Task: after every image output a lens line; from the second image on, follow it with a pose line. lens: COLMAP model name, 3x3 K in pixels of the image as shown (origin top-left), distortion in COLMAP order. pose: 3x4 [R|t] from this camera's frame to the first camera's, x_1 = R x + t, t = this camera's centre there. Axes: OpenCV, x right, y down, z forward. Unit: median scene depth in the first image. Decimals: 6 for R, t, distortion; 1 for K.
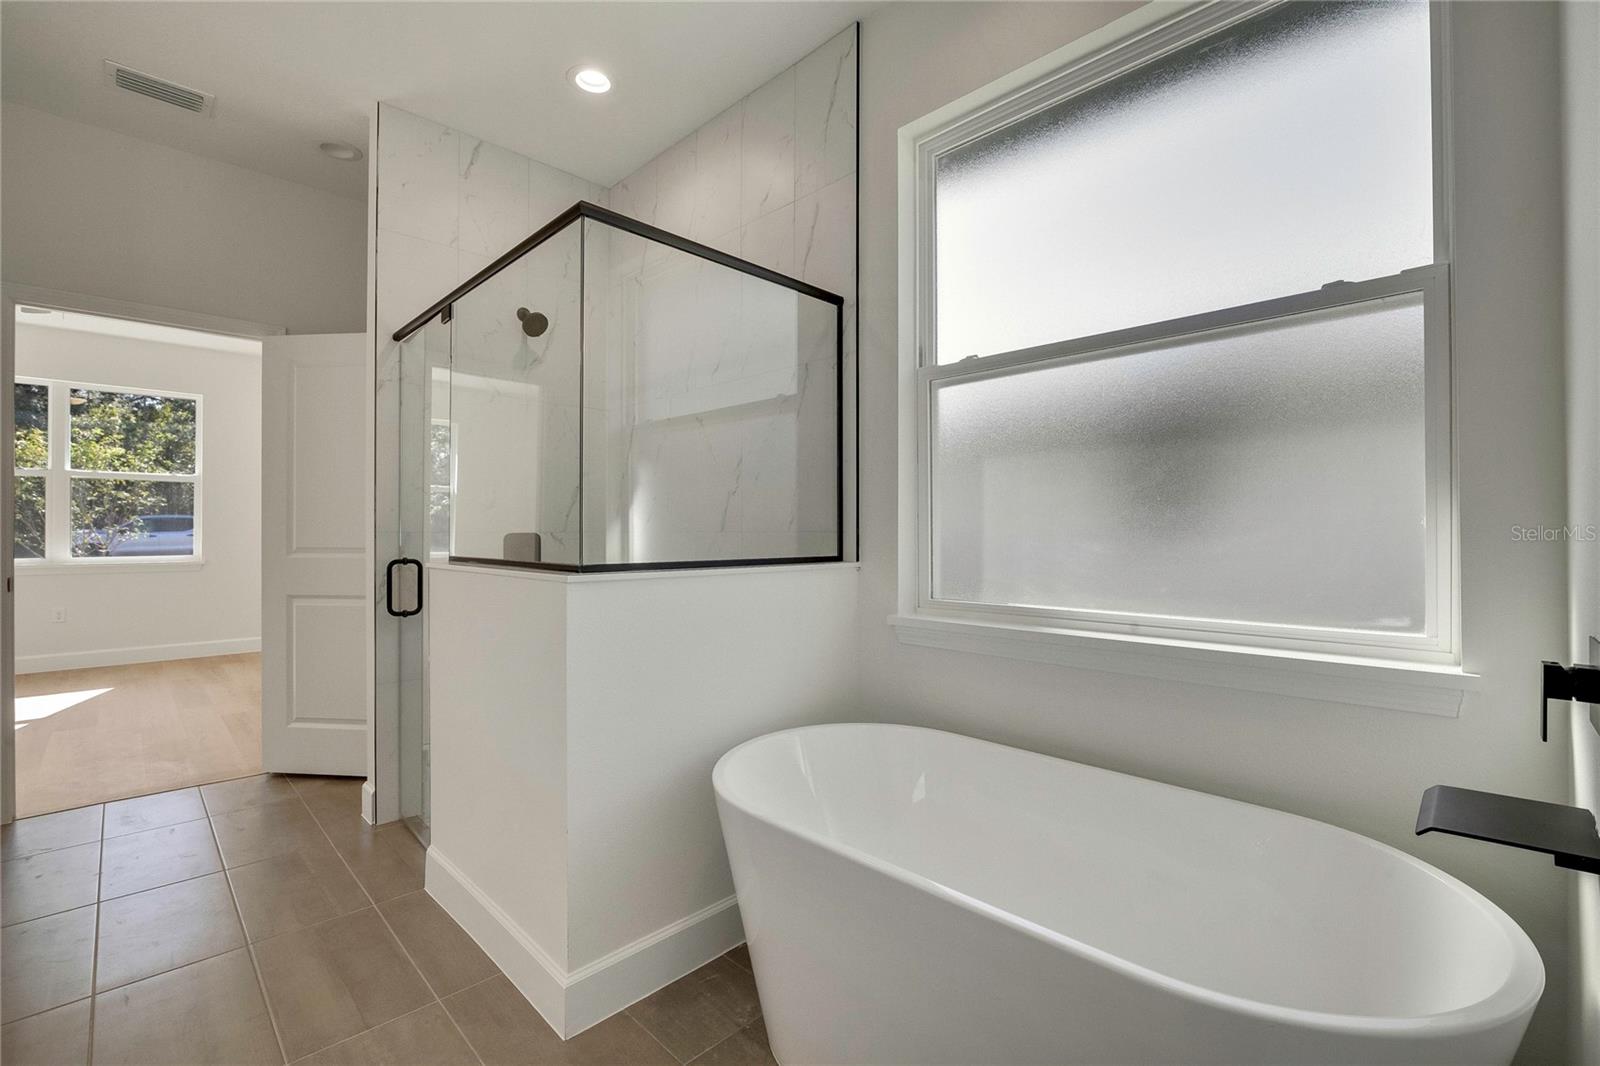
lens RADIAL K [[703.9, 0, 796.2], [0, 703.9, 532.4], [0, 0, 1]] dist [-0.004984, -0.000456]
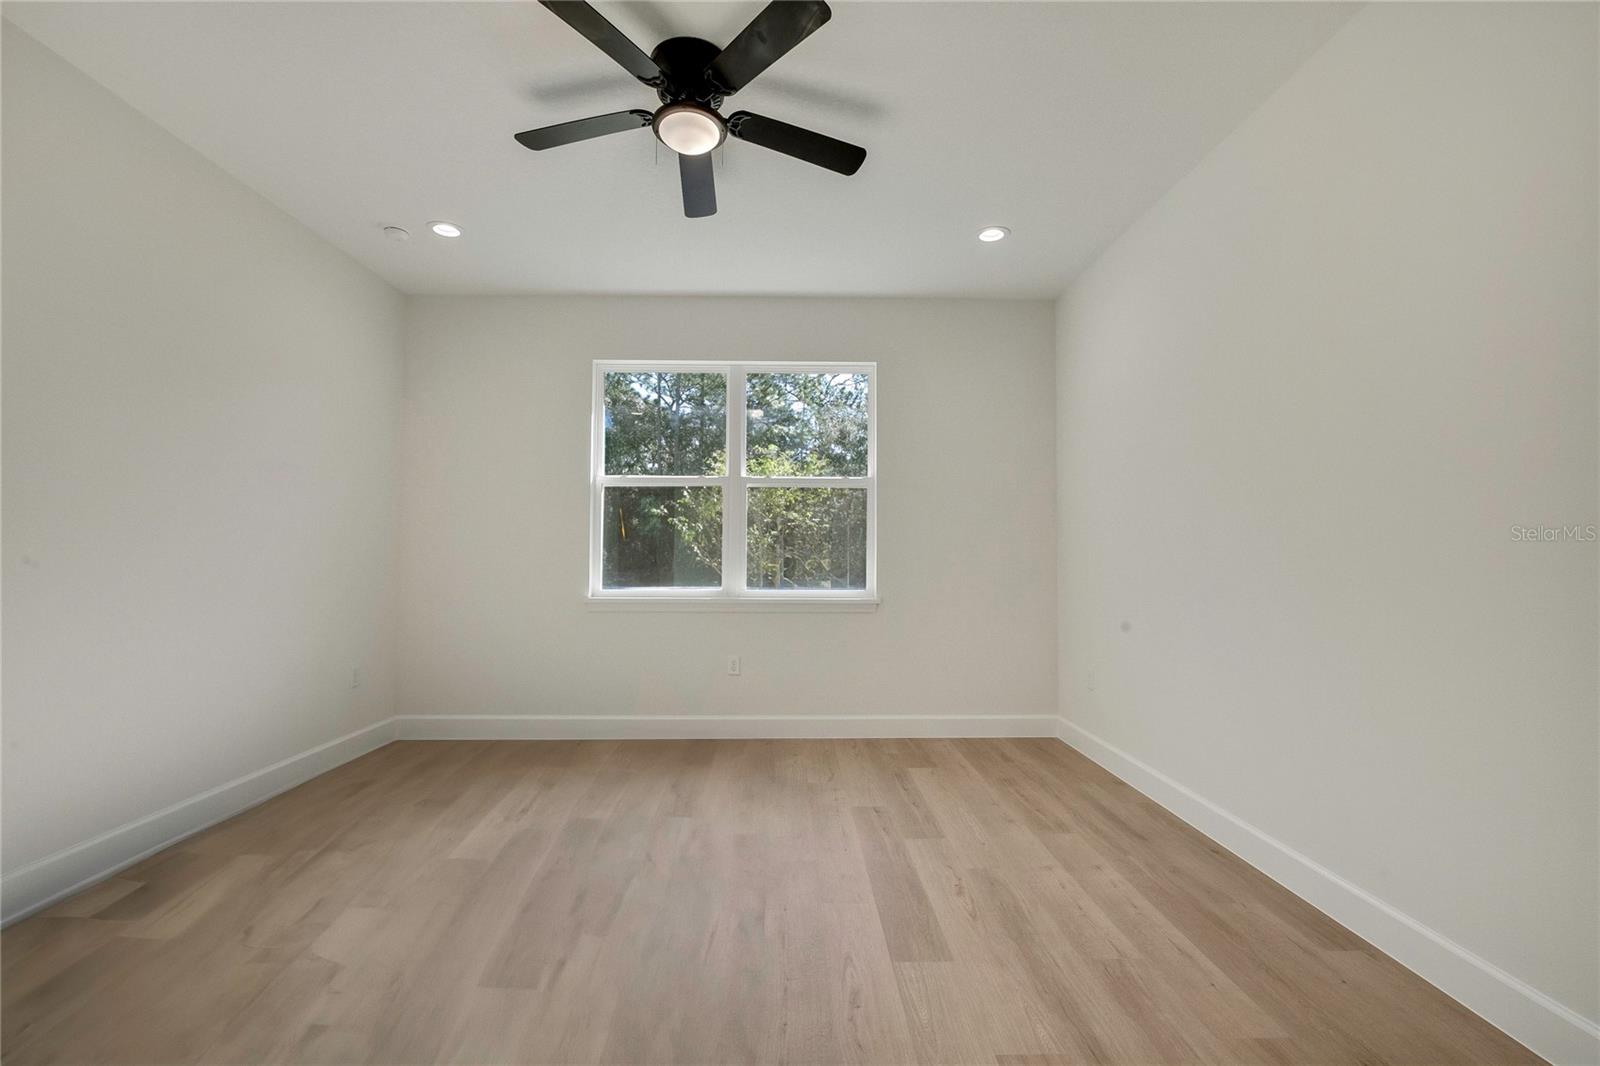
lens RADIAL K [[703.9, 0, 796.2], [0, 703.9, 532.4], [0, 0, 1]] dist [-0.004984, -0.000456]
pose [[0.727590, -0.022935, -0.685629, -0.396516], [-0.001240, 0.999395, -0.034746, -0.000254], [0.686011, 0.026132, 0.727122, 0.406060]]
